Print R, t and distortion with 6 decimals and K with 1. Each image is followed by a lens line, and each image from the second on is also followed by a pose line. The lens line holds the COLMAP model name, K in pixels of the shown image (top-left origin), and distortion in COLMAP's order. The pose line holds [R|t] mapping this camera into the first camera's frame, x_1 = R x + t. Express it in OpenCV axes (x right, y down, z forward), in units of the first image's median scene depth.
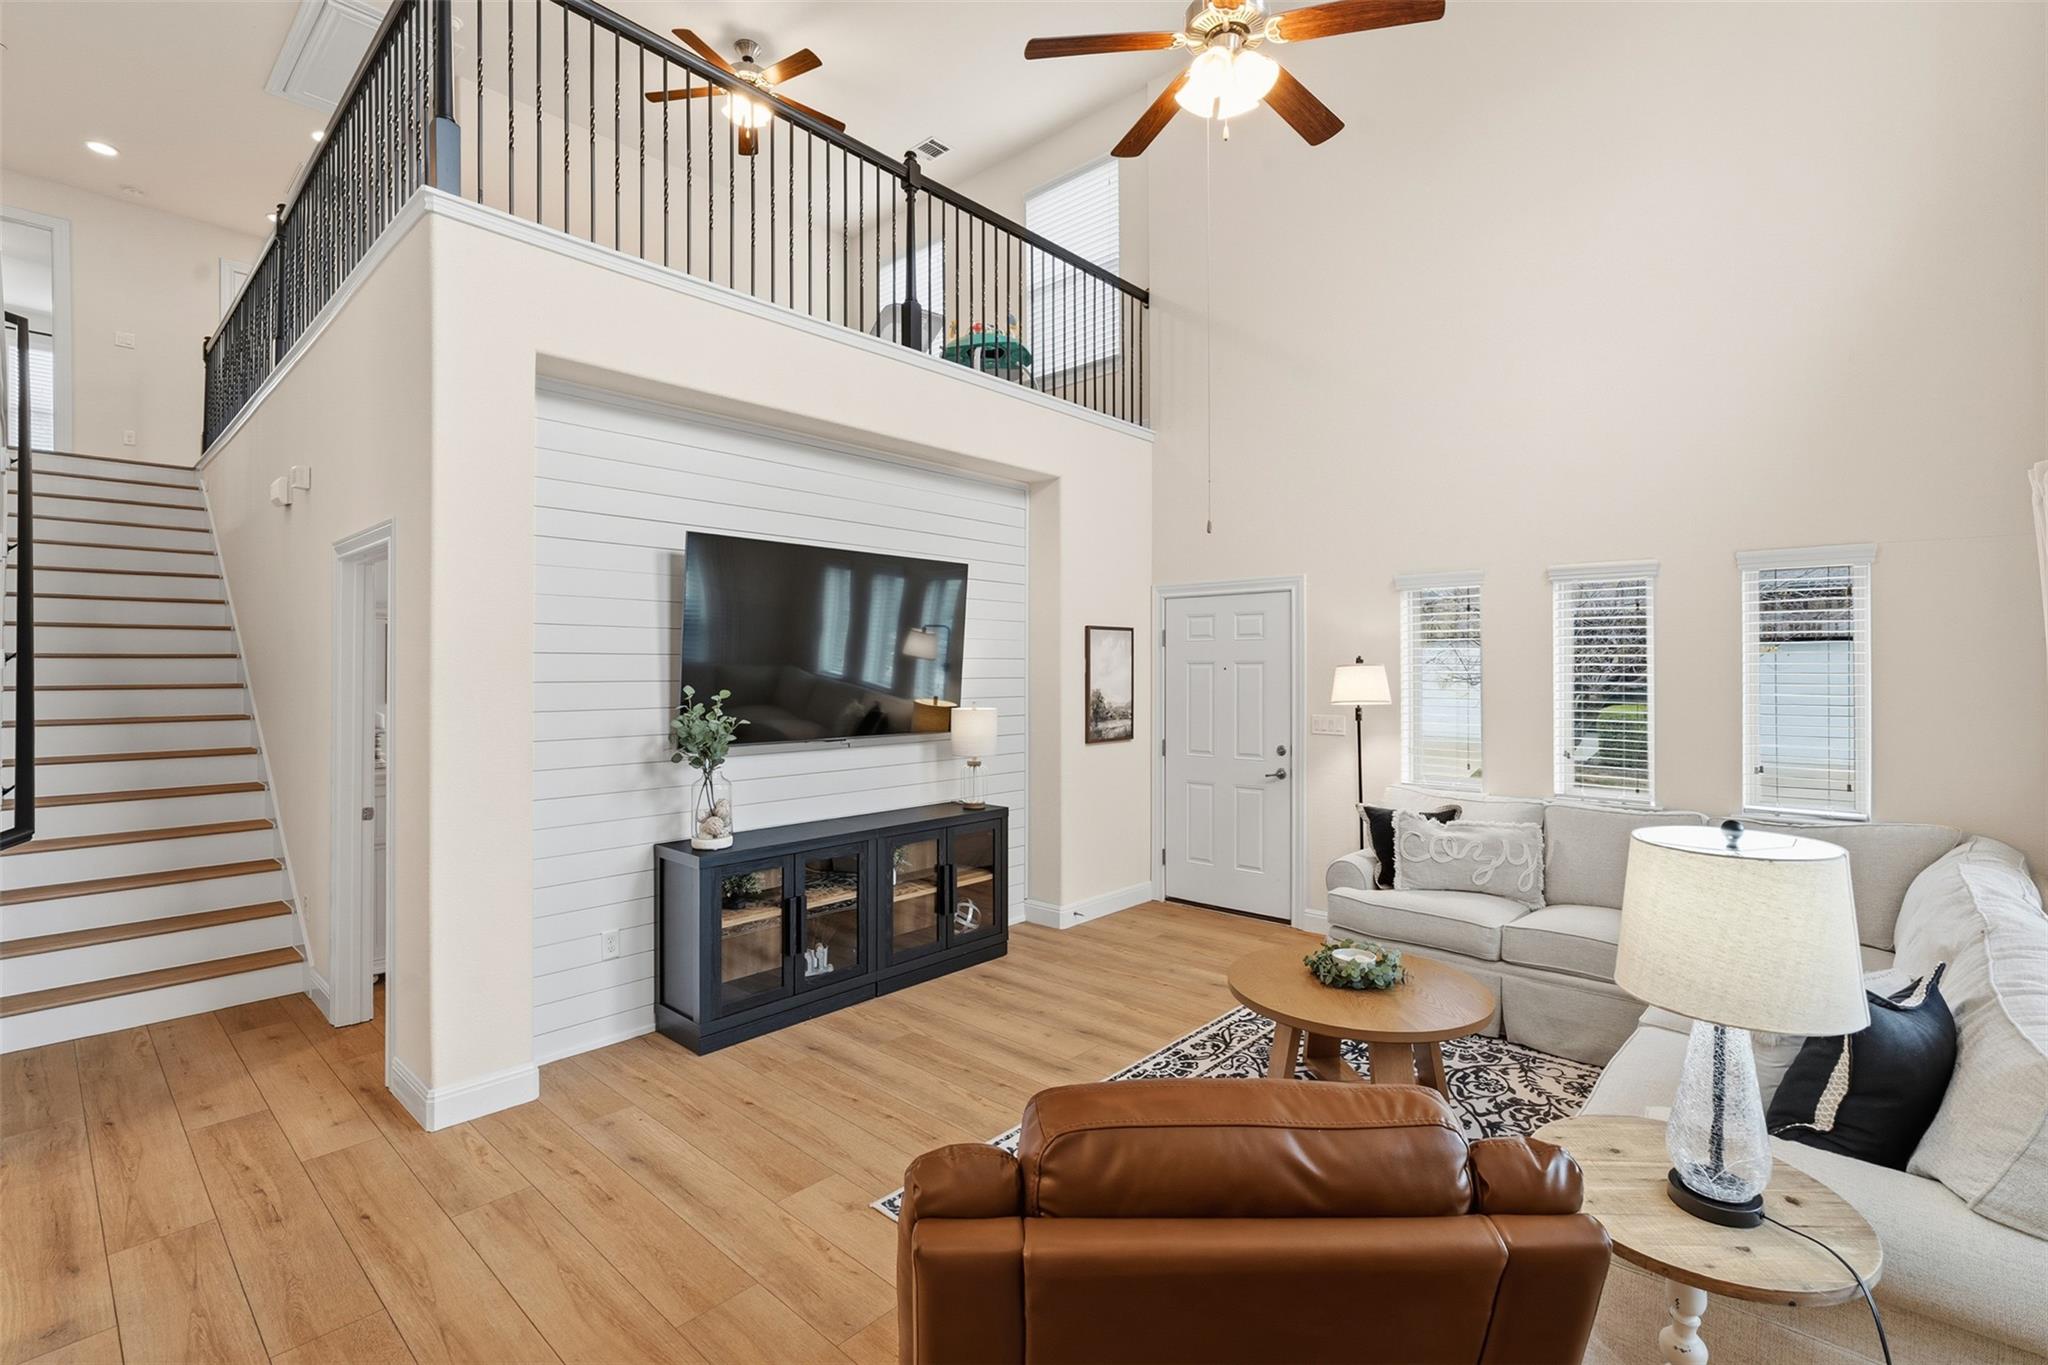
lens RADIAL K [[925.7, 0, 1009.2], [0, 925.7, 688.9], [0, 0, 1]] dist [-0.004004, 0.001465]
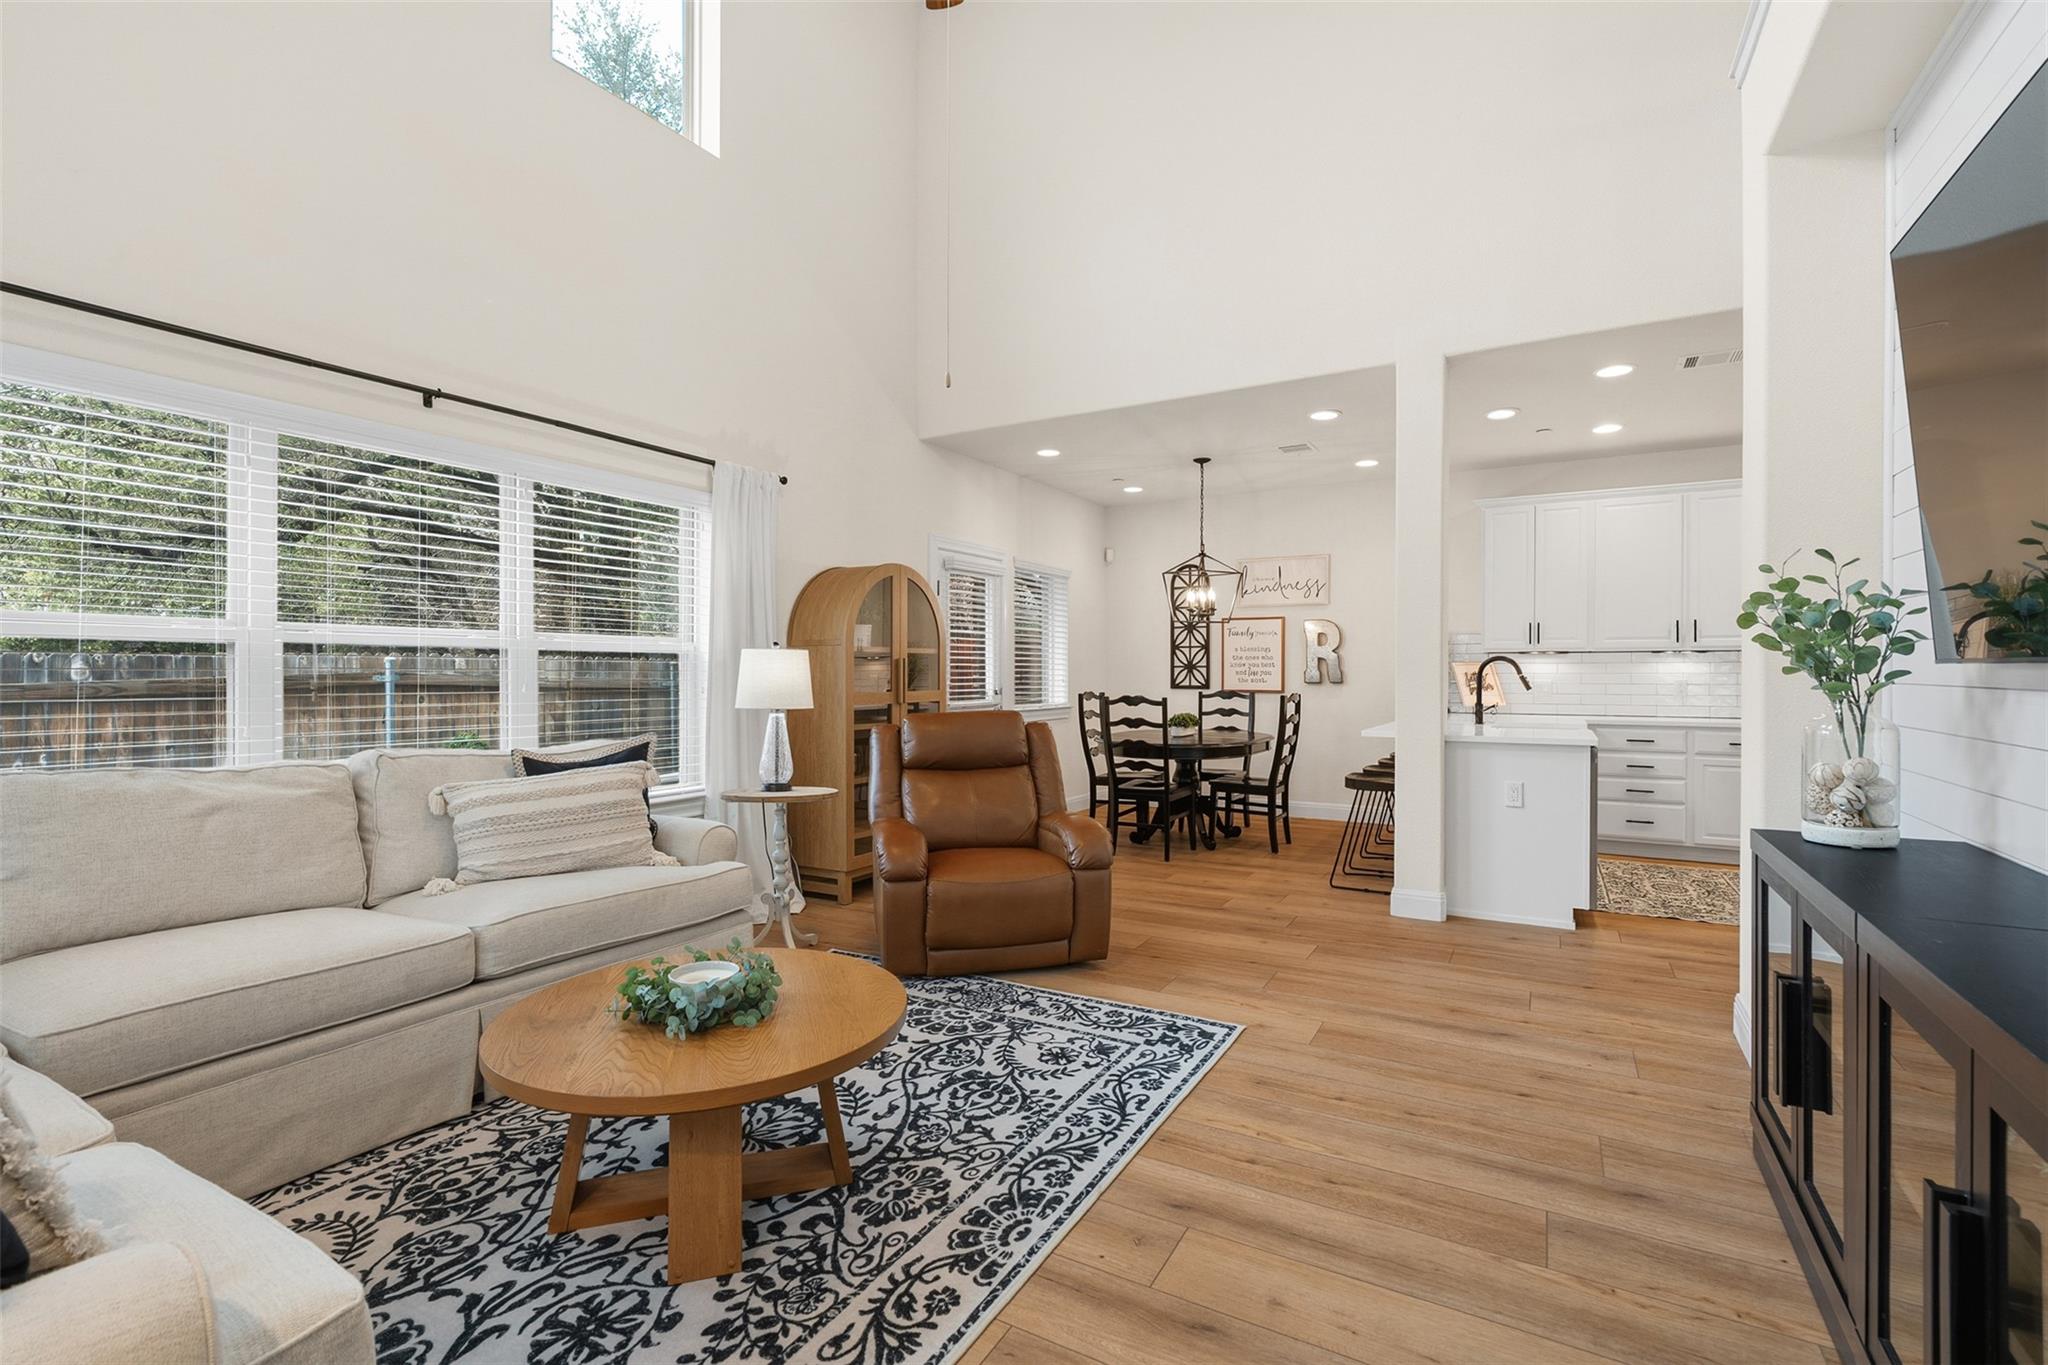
lens RADIAL K [[925.7, 0, 1023.9], [0, 925.7, 671.5], [0, 0, 1]] dist [-0.004004, 0.001465]
pose [[-0.973634, 0.000601, -0.228114, 0.274176], [-0.005170, 0.999682, 0.024699, 0.064924], [0.228057, 0.025227, -0.973321, 1.471683]]
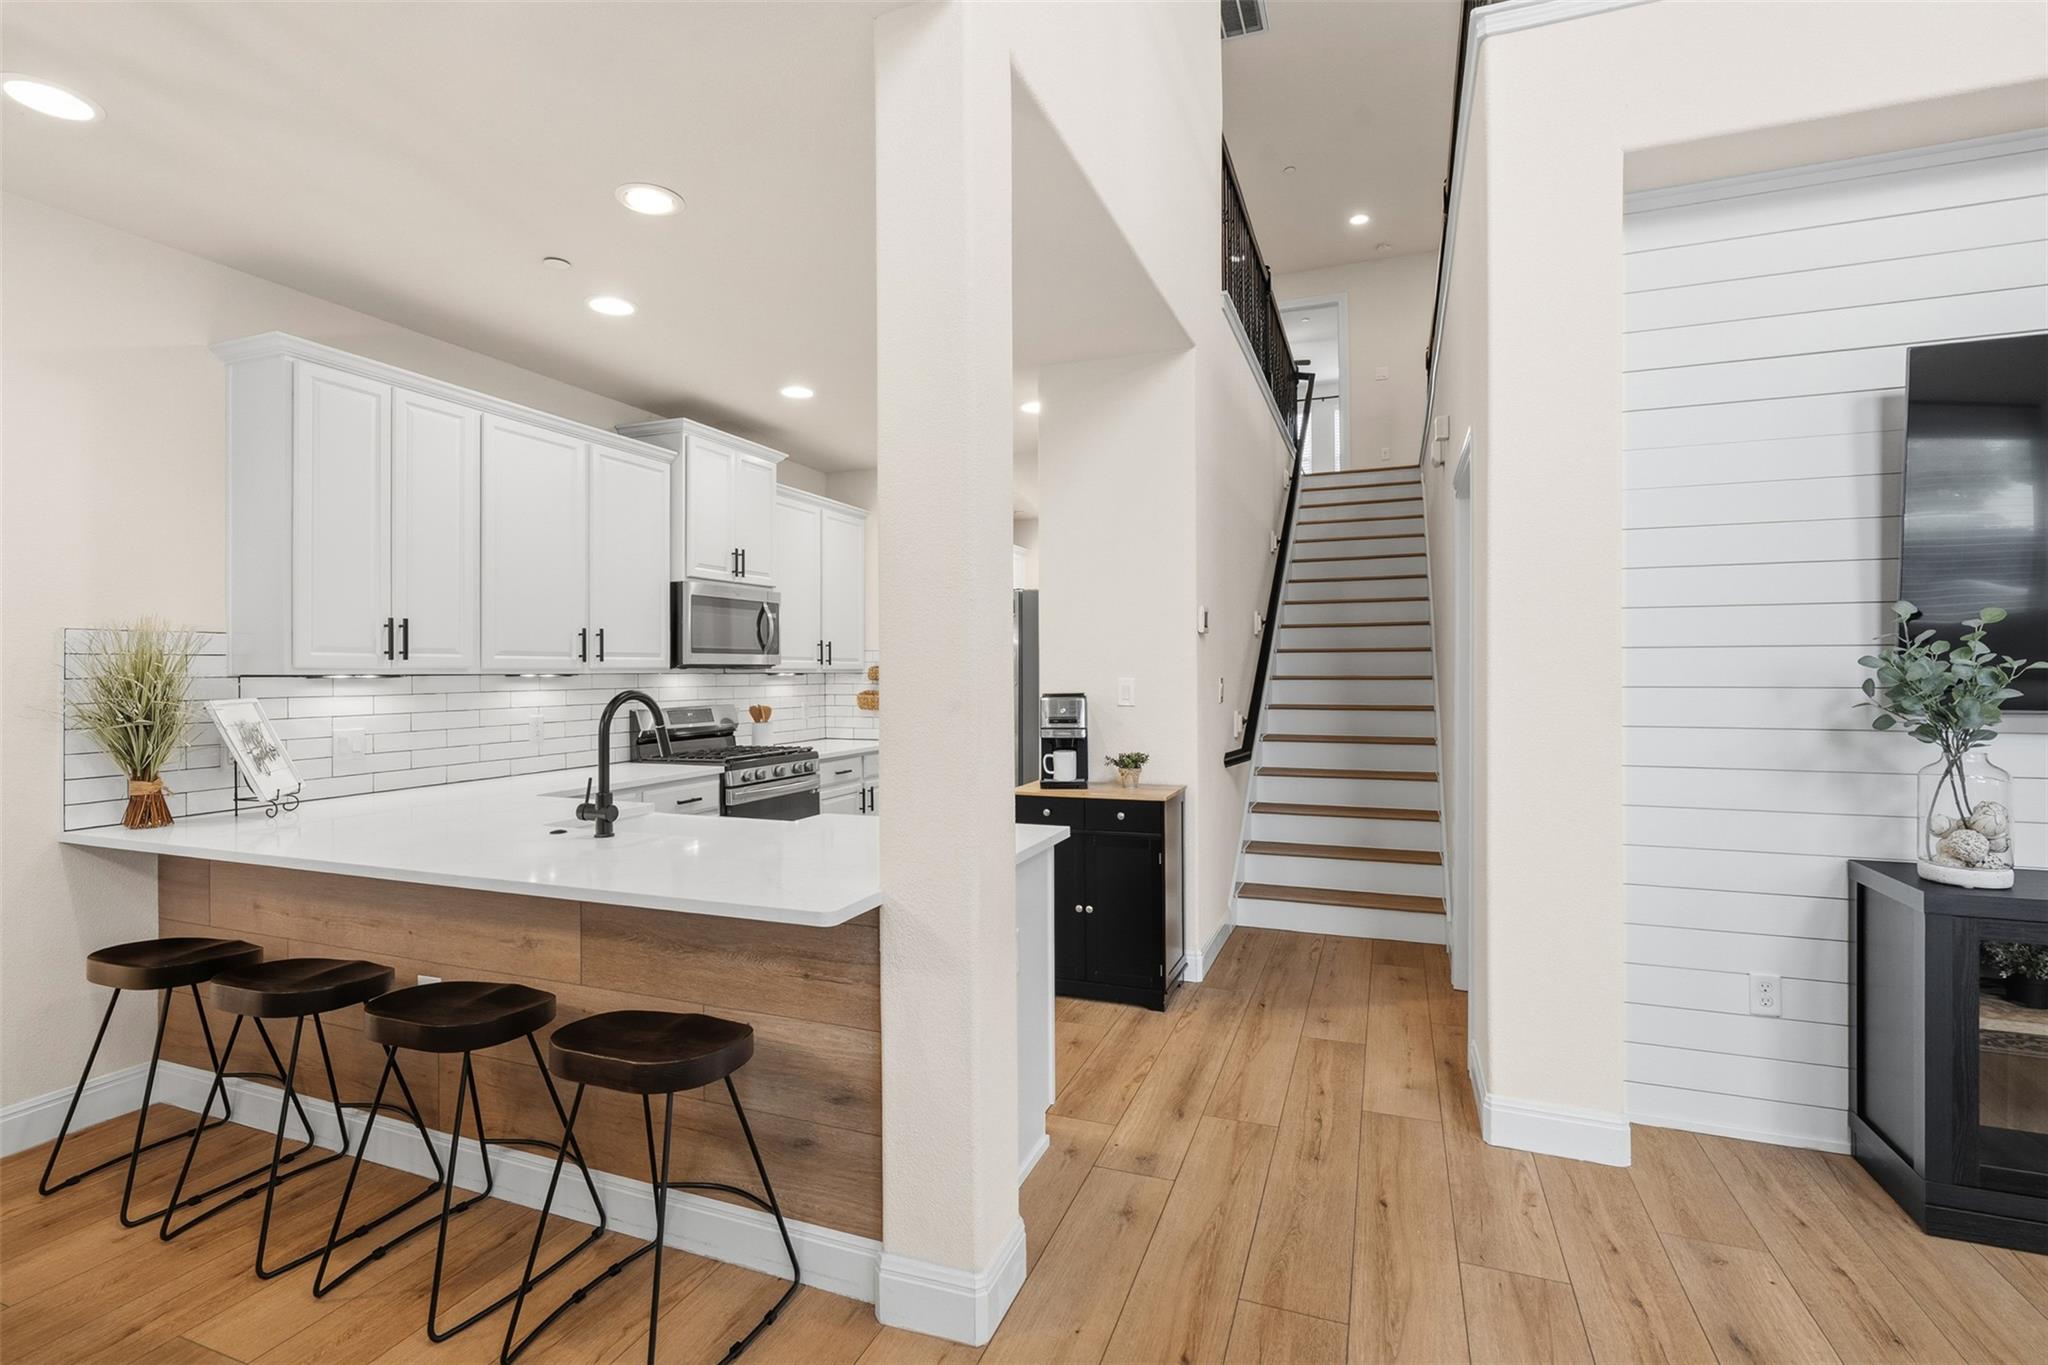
lens RADIAL K [[925.7, 0, 1035.5], [0, 925.7, 664.1], [0, 0, 1]] dist [-0.004004, 0.001465]
pose [[0.375816, -0.004148, -0.926685, -0.003540], [-0.019421, 0.999735, -0.012351, 0.054207], [0.926491, 0.022639, 0.375635, 0.248958]]
